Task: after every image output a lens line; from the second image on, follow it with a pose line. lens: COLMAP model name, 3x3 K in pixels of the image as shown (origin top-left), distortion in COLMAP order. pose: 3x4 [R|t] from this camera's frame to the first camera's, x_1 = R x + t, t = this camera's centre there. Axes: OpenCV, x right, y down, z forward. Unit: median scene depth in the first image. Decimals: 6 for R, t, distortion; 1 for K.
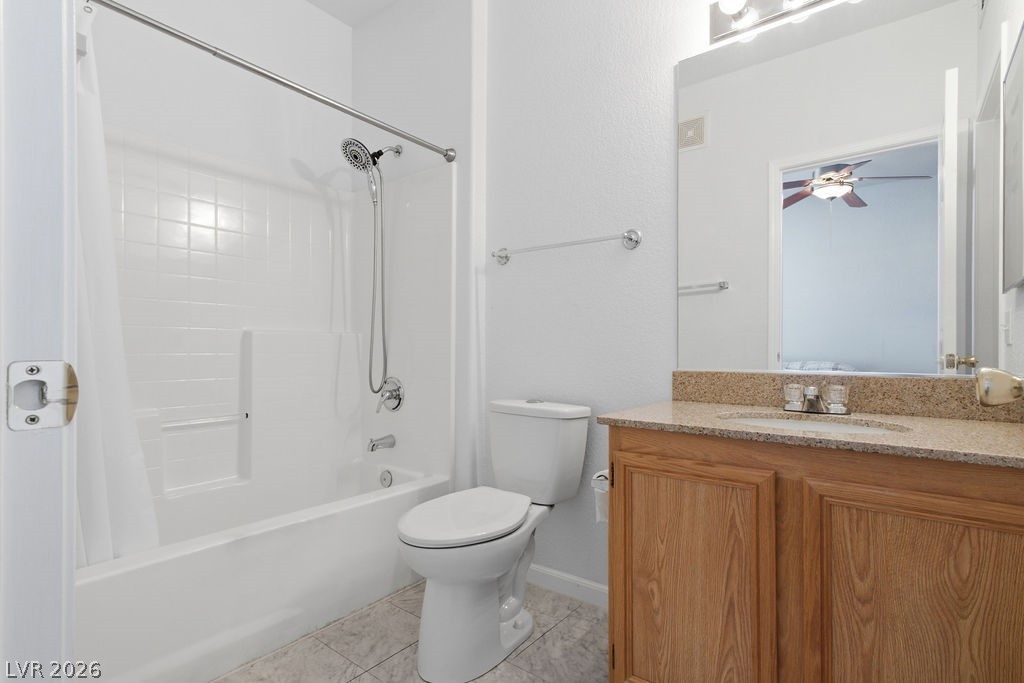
lens RADIAL K [[456.7, 0, 515.2], [0, 456.7, 354.5], [0, 0, 1]] dist [-0.000809, -0.000051]
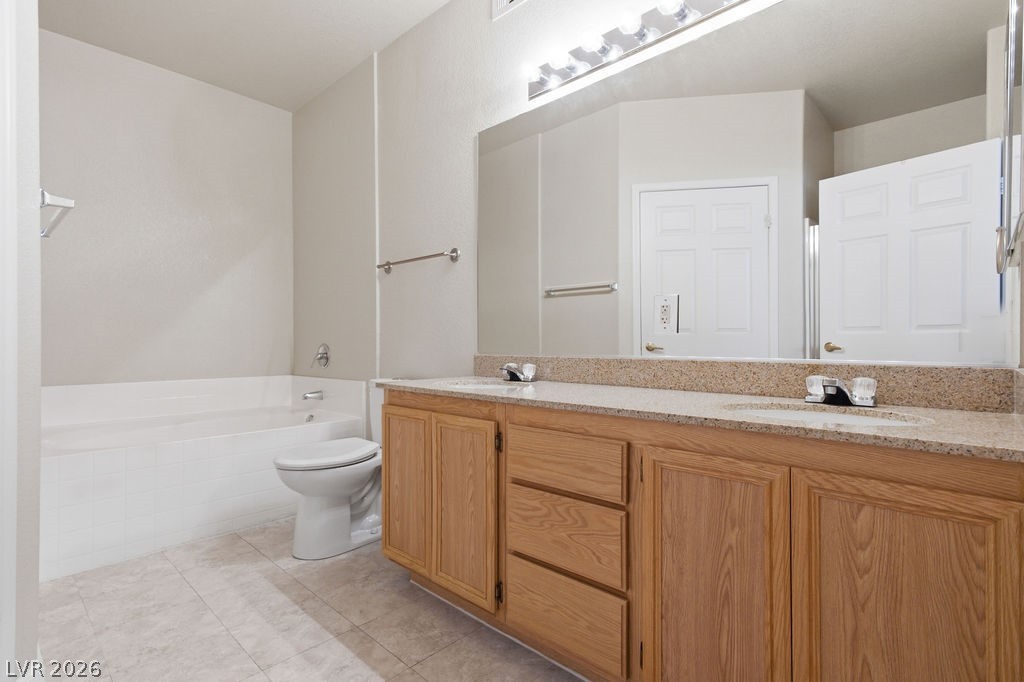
lens RADIAL K [[500.5, 0, 509.6], [0, 500.5, 341.1], [0, 0, 1]] dist [0.000939, 0.000349]
pose [[0.995372, -0.003790, -0.096025, 0.164625], [0.003527, 0.999990, -0.002909, 0.000072], [0.096035, 0.002557, 0.995375, -0.130601]]
